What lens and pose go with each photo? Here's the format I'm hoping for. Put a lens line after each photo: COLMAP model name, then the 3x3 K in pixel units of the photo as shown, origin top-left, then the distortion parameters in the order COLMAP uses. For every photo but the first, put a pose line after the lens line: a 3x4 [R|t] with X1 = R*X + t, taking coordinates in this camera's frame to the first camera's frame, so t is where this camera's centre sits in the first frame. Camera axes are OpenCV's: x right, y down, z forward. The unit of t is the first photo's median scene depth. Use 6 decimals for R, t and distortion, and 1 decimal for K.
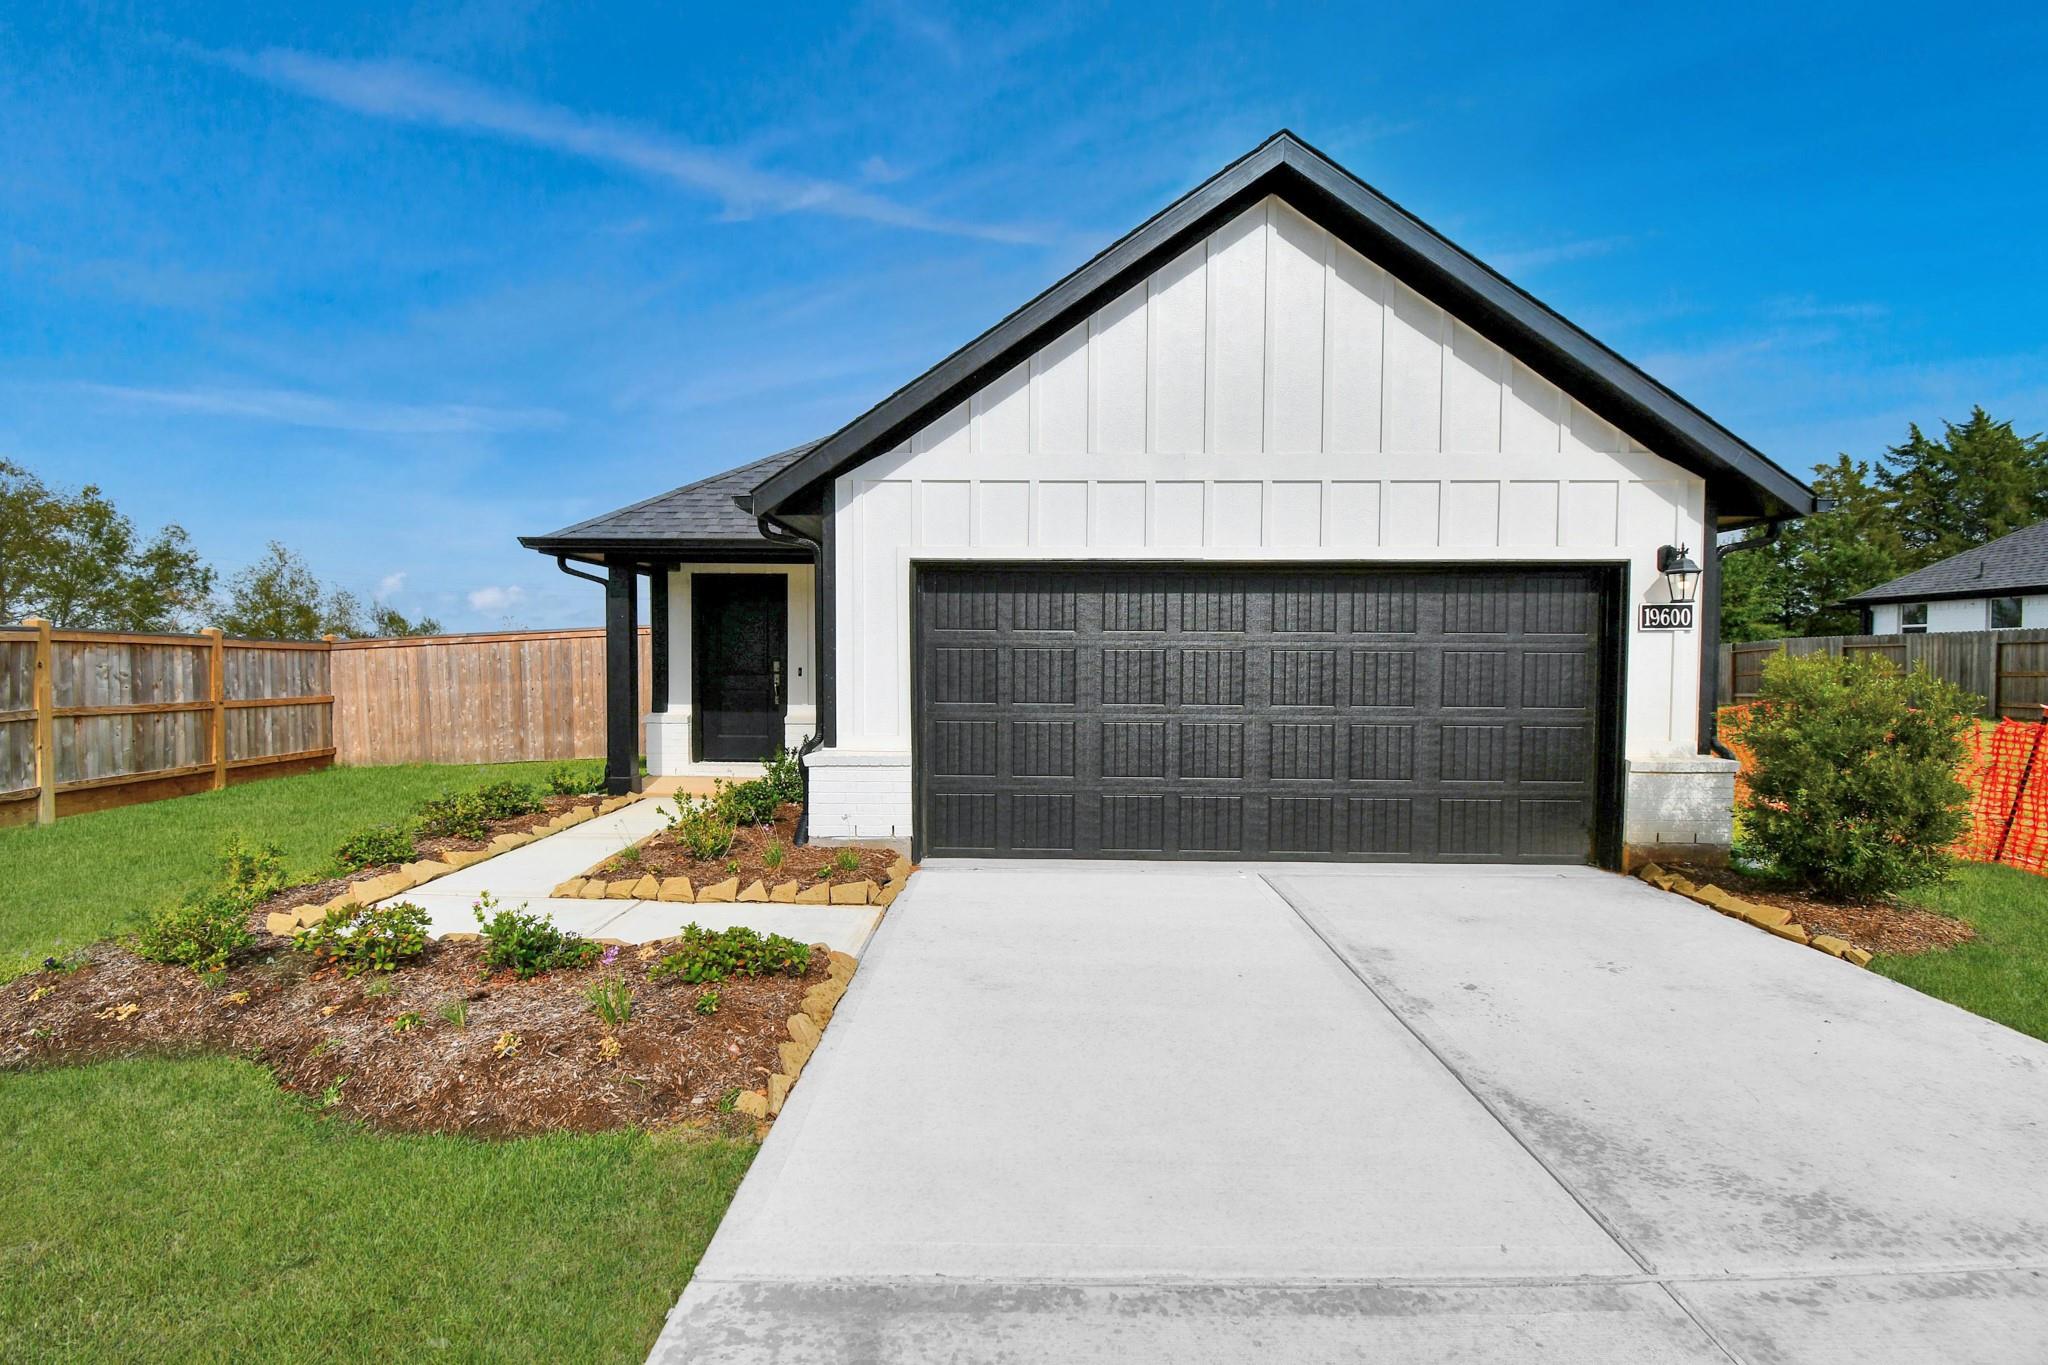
lens RADIAL K [[894.6, 0, 1014.4], [0, 894.6, 685.2], [0, 0, 1]] dist [0.022593, -0.028061]
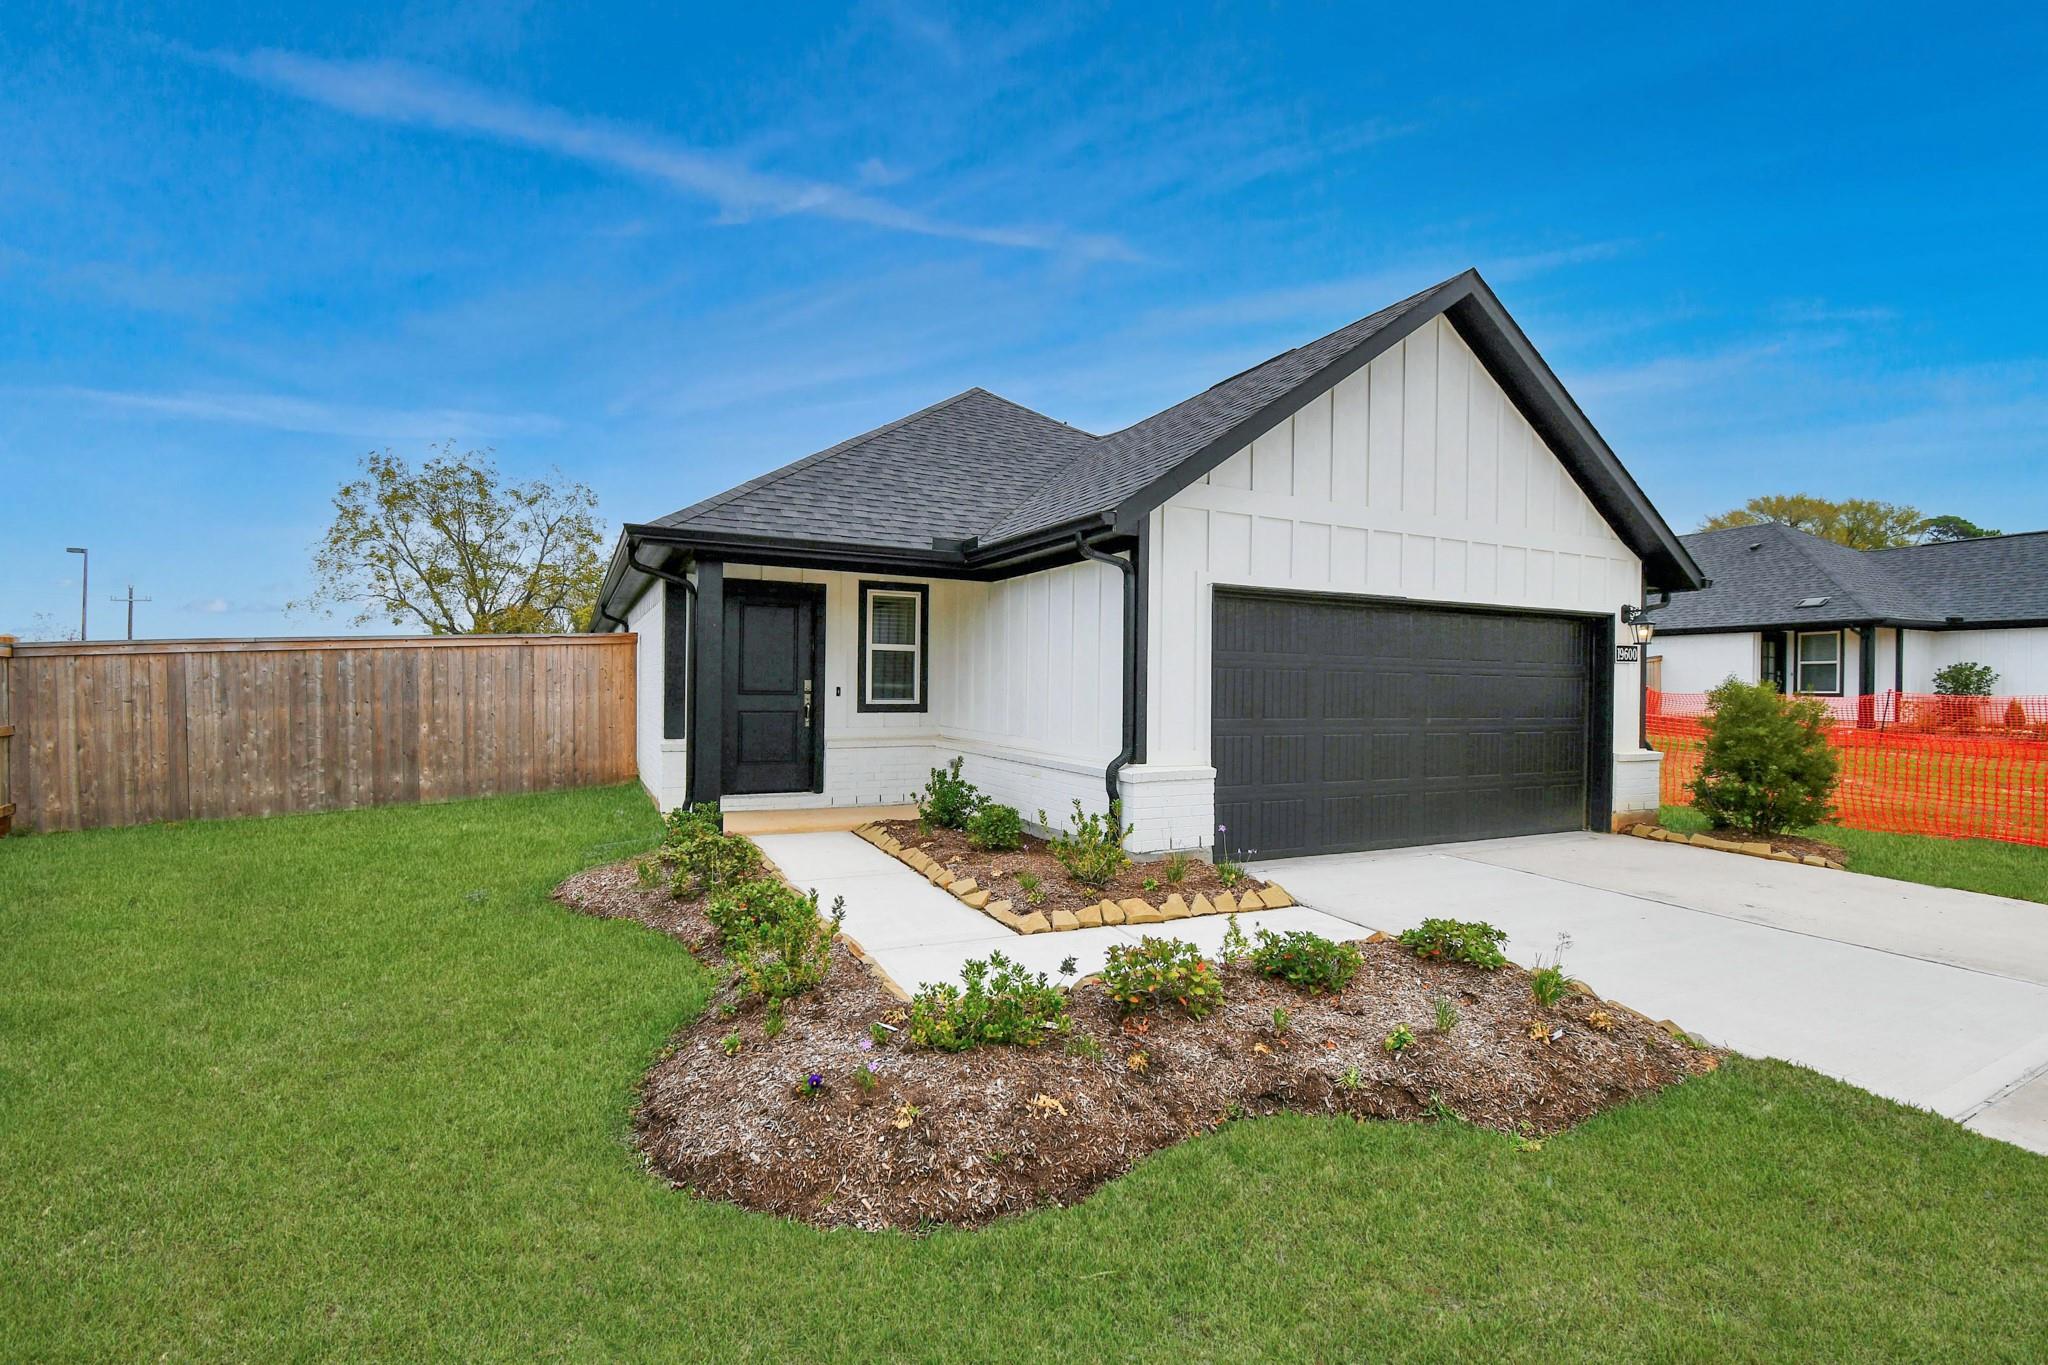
lens RADIAL K [[909.4, 0, 1008.9], [0, 909.4, 686.1], [0, 0, 1]] dist [0.025925, -0.040454]
pose [[0.890764, 0.004260, 0.454447, -0.530716], [0.006691, 0.999725, -0.022486, 0.002131], [-0.454418, 0.023070, 0.890490, 0.097148]]
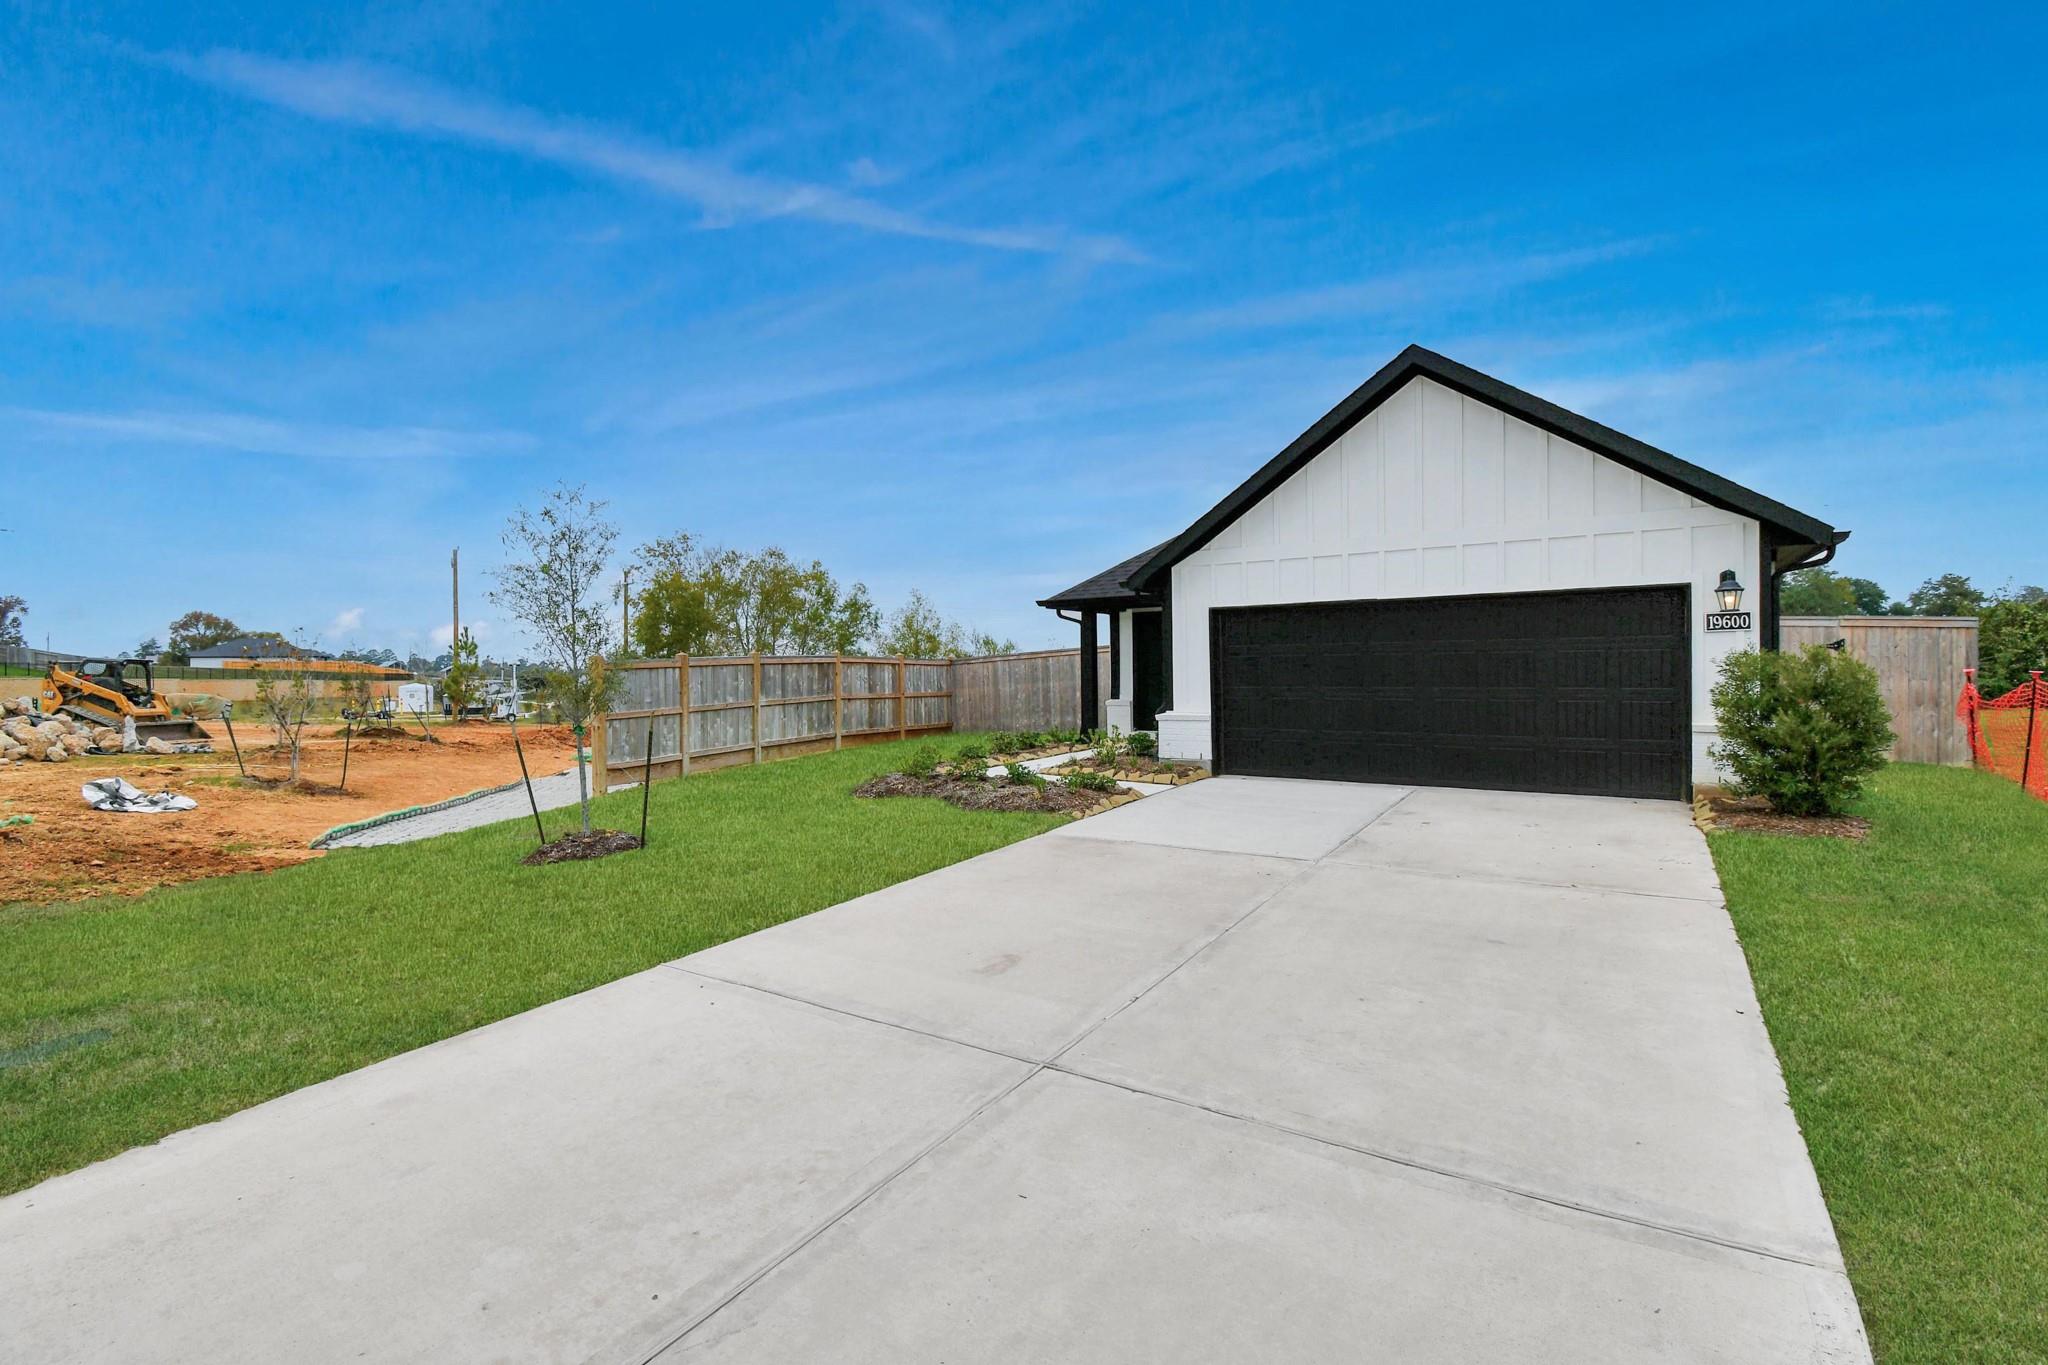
lens RADIAL K [[894.6, 0, 1014.4], [0, 894.6, 685.2], [0, 0, 1]] dist [0.022593, -0.028061]
pose [[0.840636, -0.005418, -0.541573, 0.350279], [-0.000615, 0.999940, -0.010958, 0.024459], [0.541600, 0.009545, 0.840582, -0.490120]]
